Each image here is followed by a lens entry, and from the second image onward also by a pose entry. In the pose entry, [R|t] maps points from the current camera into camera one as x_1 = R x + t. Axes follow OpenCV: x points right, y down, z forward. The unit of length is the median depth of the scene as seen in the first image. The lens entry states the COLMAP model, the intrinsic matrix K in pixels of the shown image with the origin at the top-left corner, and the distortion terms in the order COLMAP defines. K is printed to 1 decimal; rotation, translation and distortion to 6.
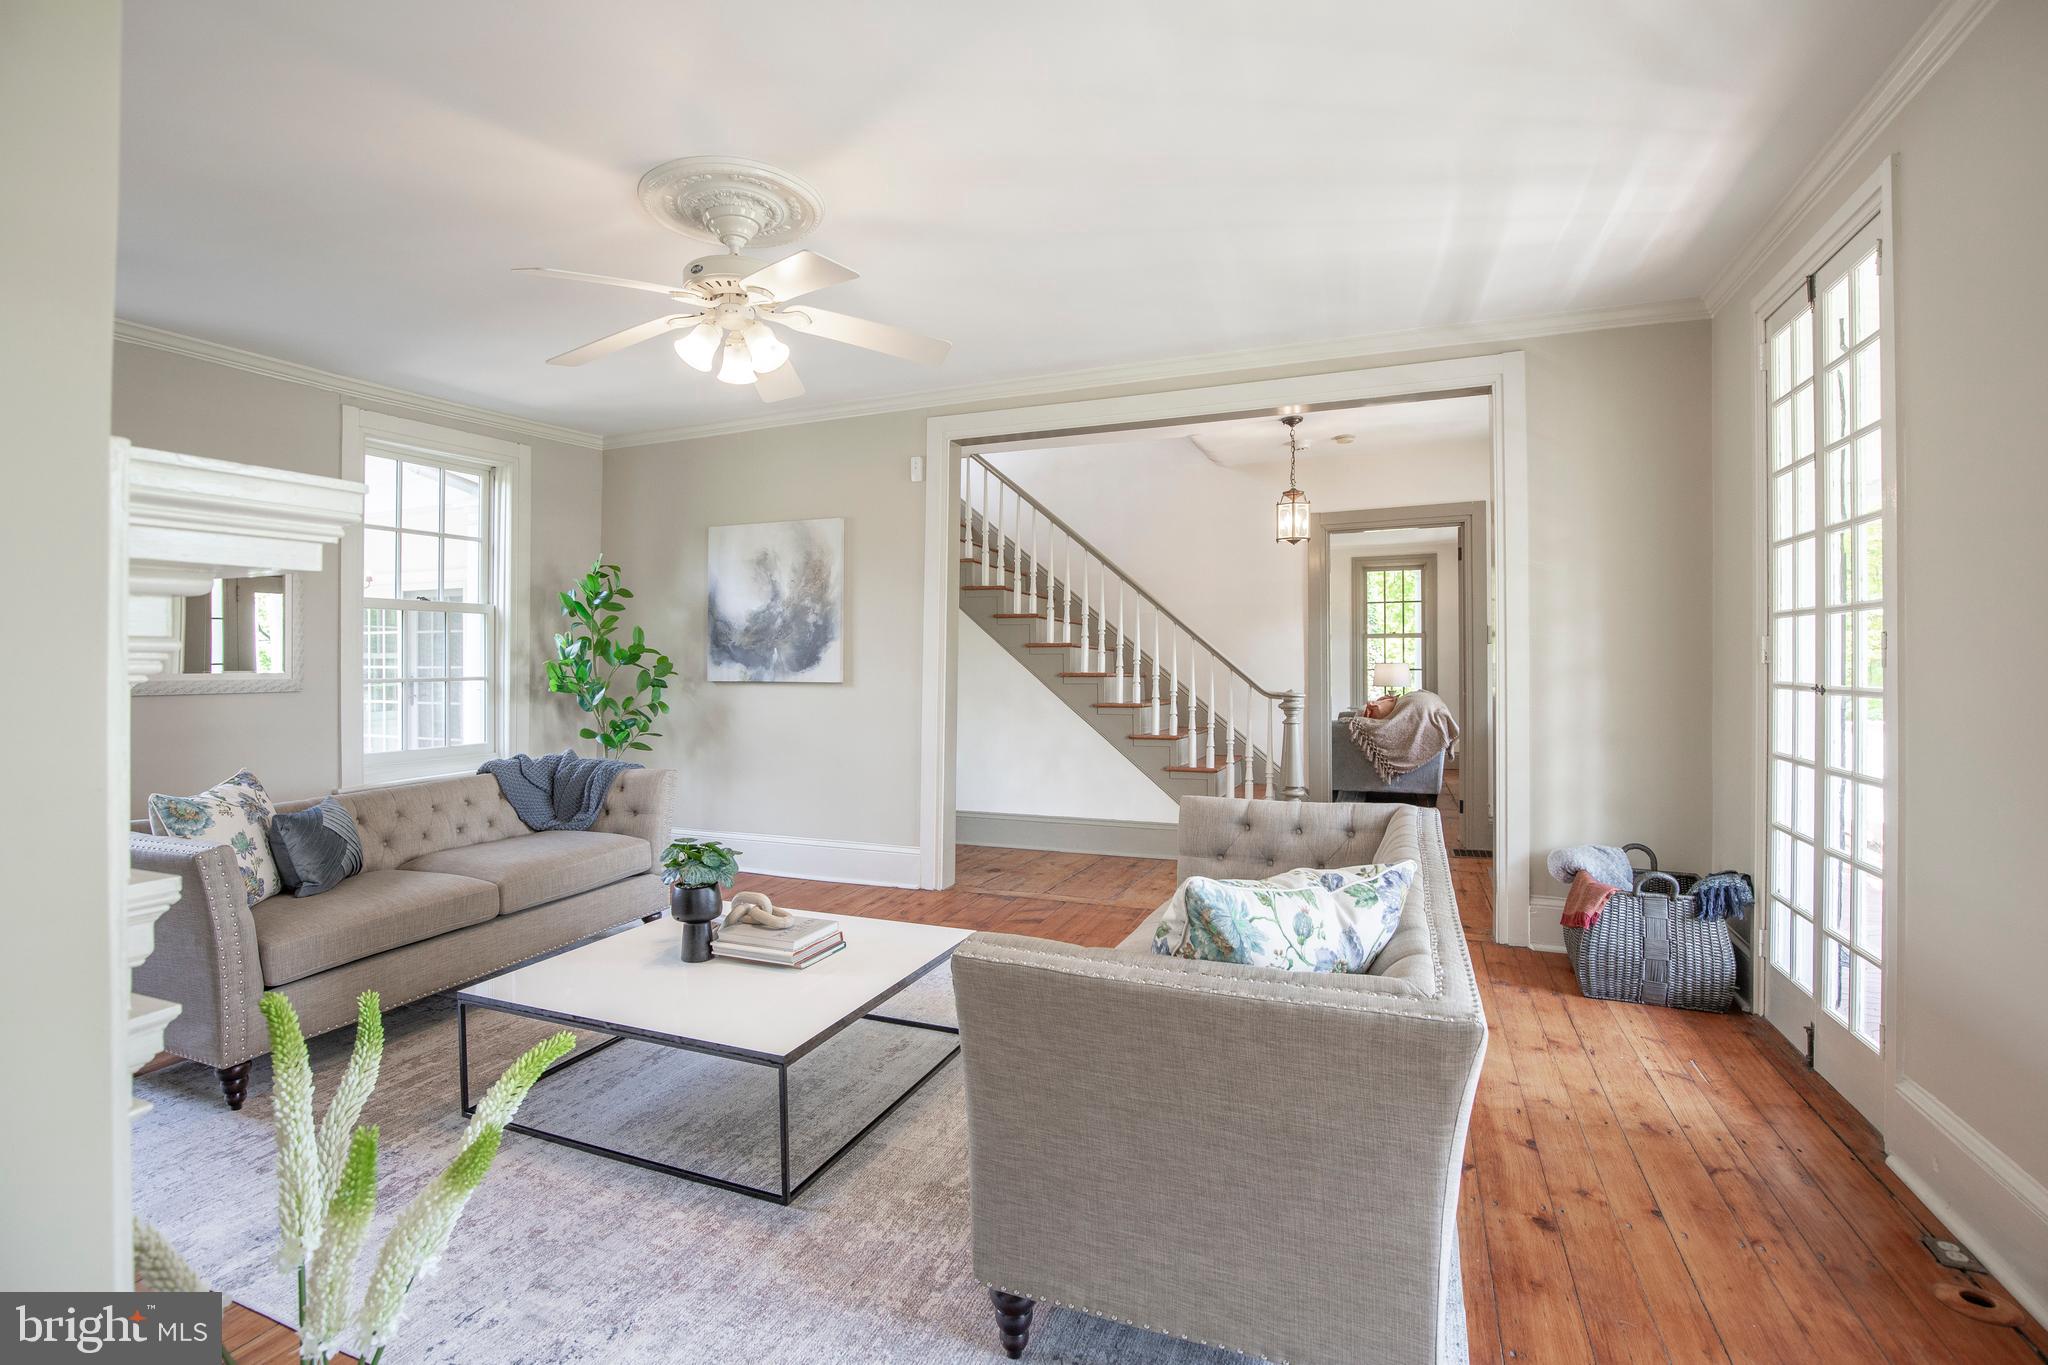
lens RADIAL K [[944.5, 0, 992.5], [0, 944.5, 671.6], [0, 0, 1]] dist [-0.035015, 0.006262]
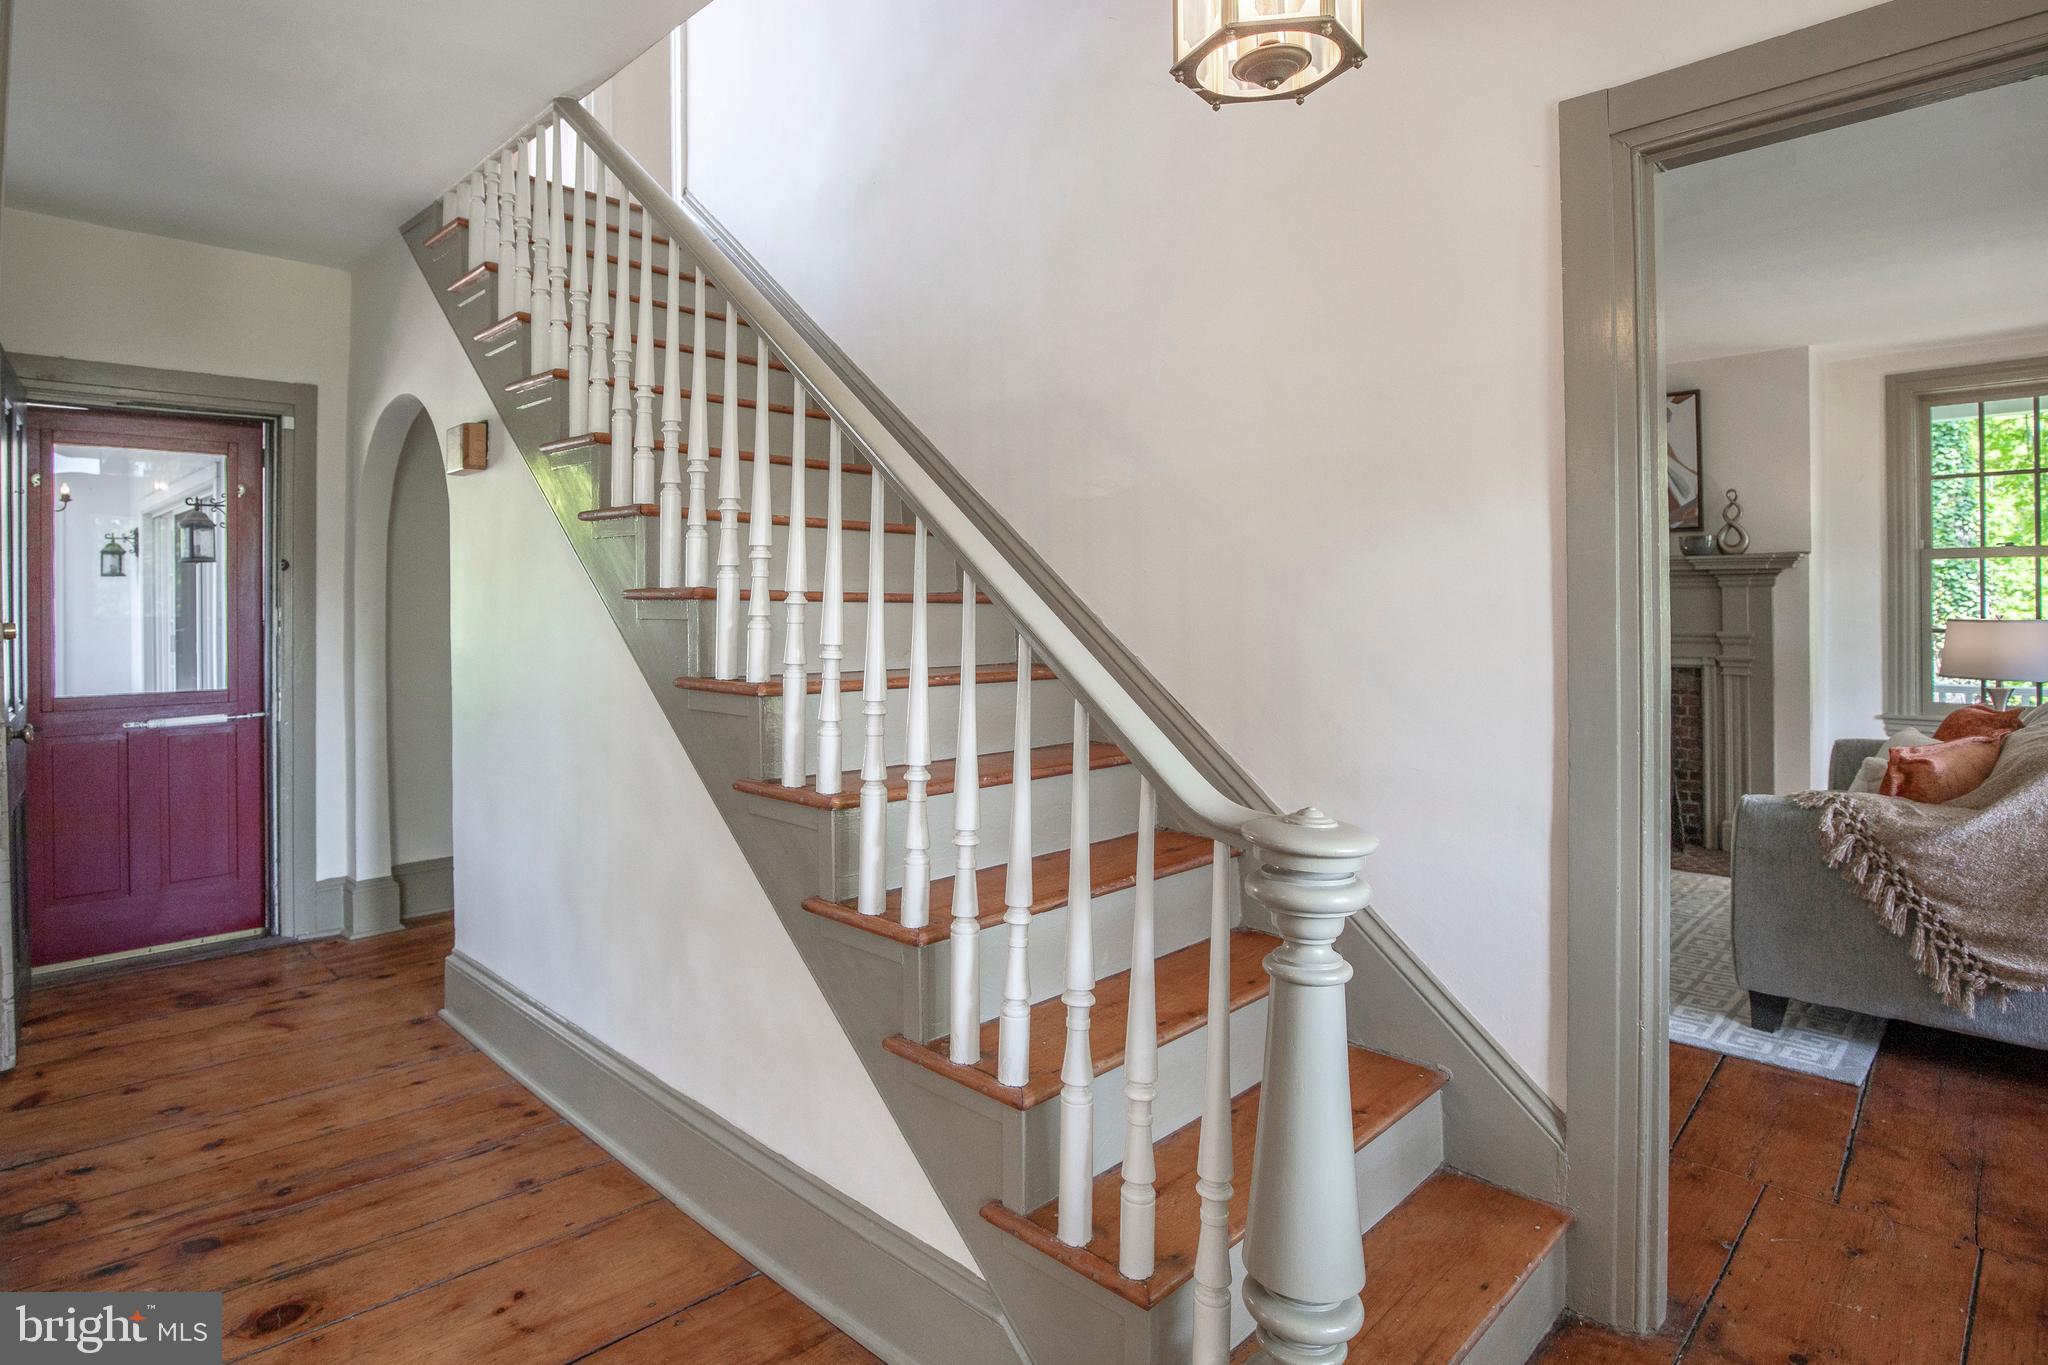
lens RADIAL K [[1087.2, 0, 920.9], [0, 1087.2, 598.2], [0, 0, 1]] dist [-0.051629, 0.011763]
pose [[0.915057, -0.002292, -0.403319, 0.168469], [-0.001741, 0.999952, -0.009635, -0.011865], [0.403321, 0.009519, 0.915009, 0.374689]]
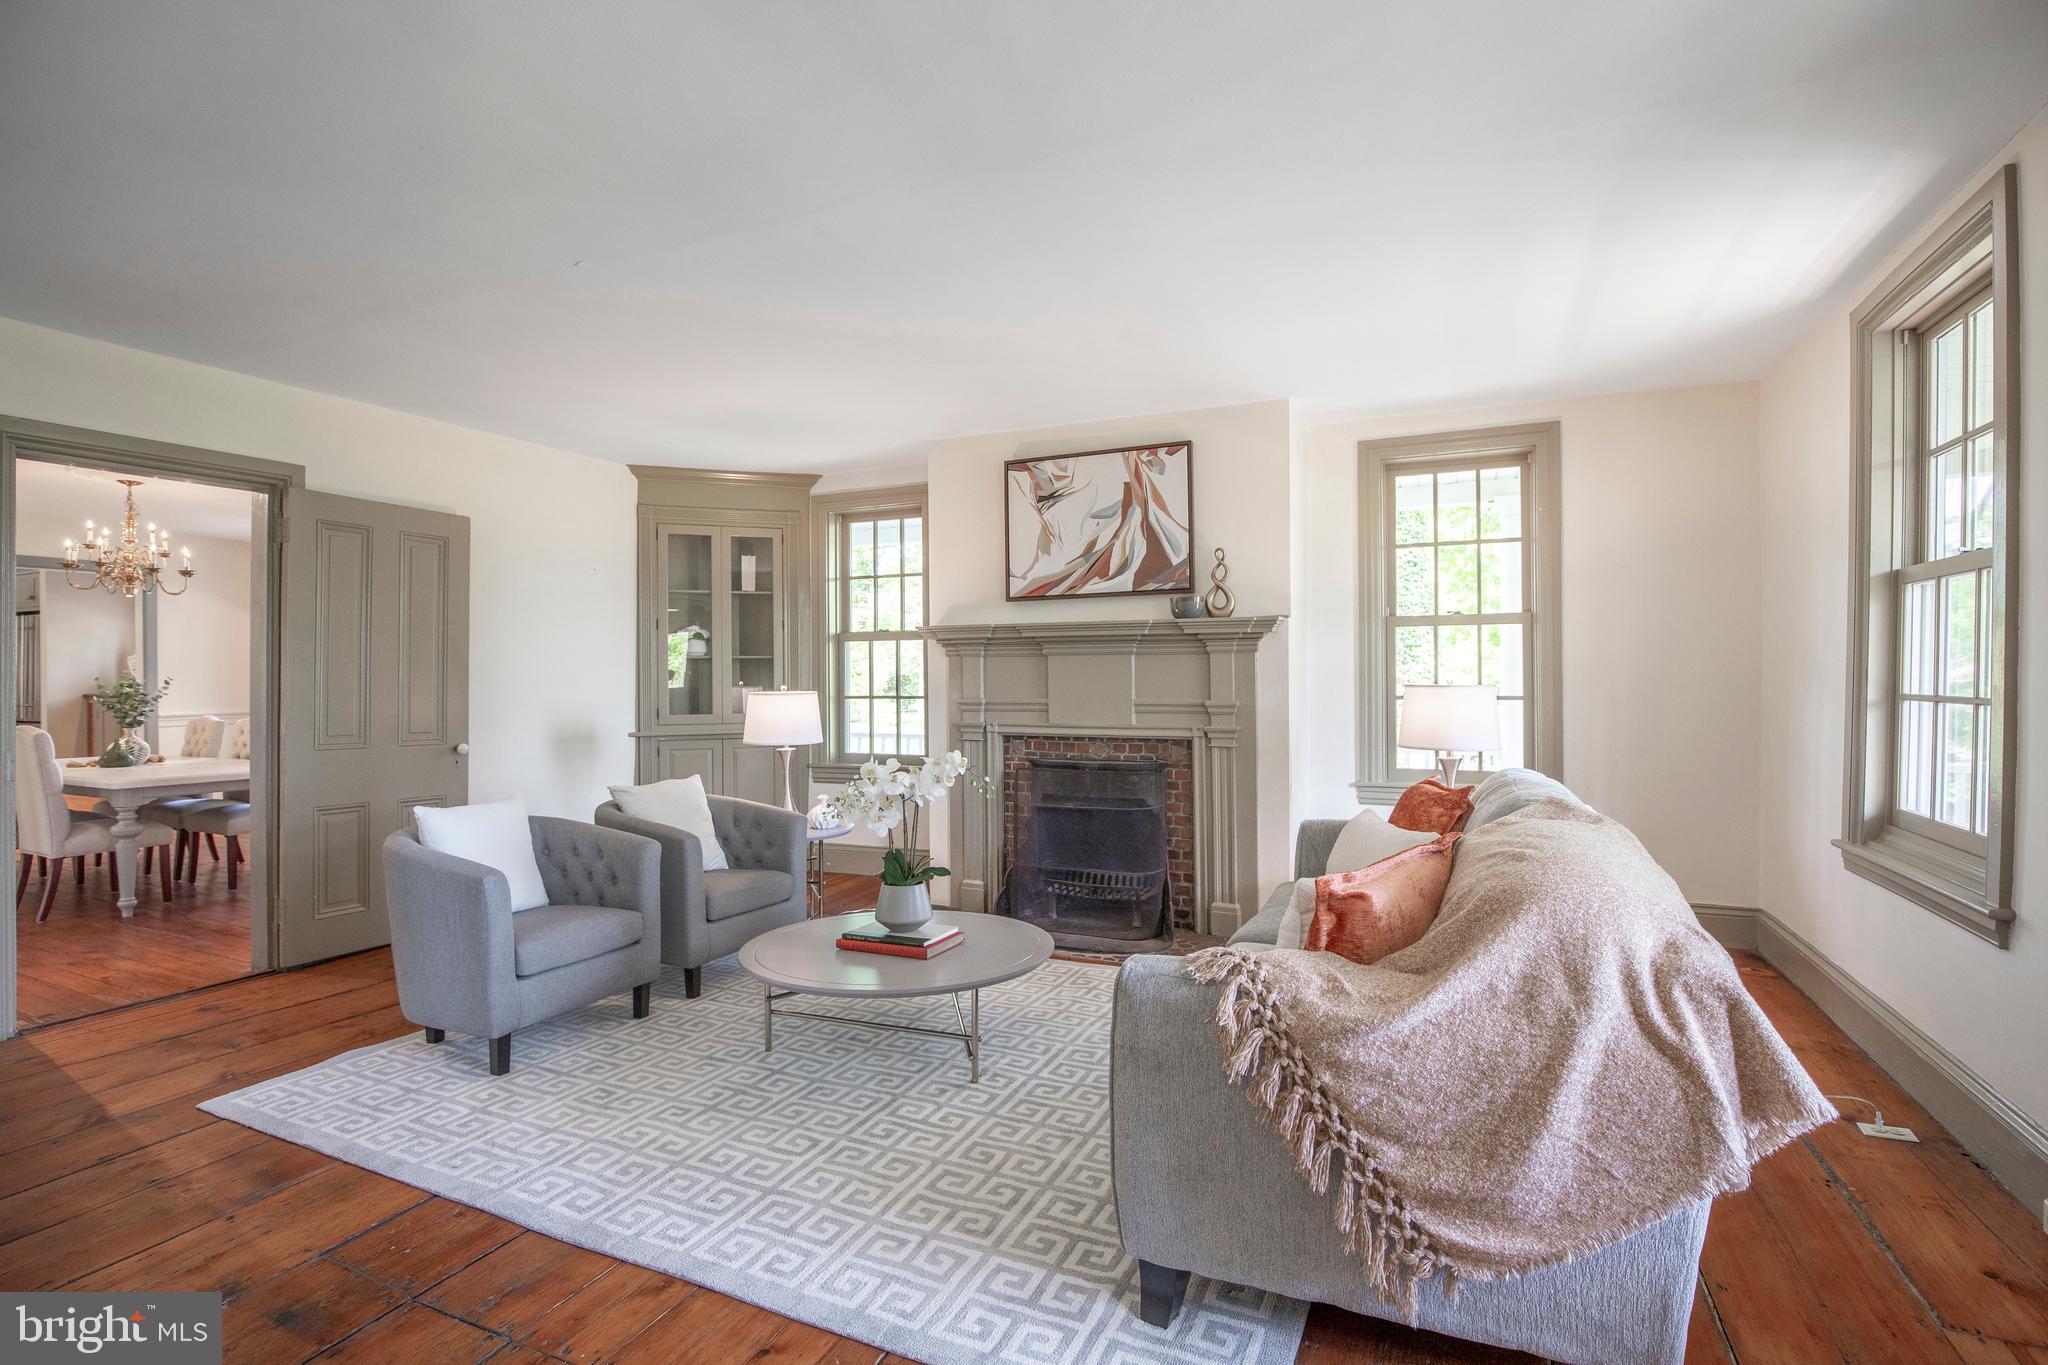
lens RADIAL K [[963.7, 0, 1012.0], [0, 963.7, 669.8], [0, 0, 1]] dist [-0.040204, 0.007225]
pose [[0.999178, 0.000265, -0.040534, 0.242608], [-0.000843, 0.999898, -0.014244, -0.008971], [0.040526, 0.014267, 0.999077, 0.557688]]
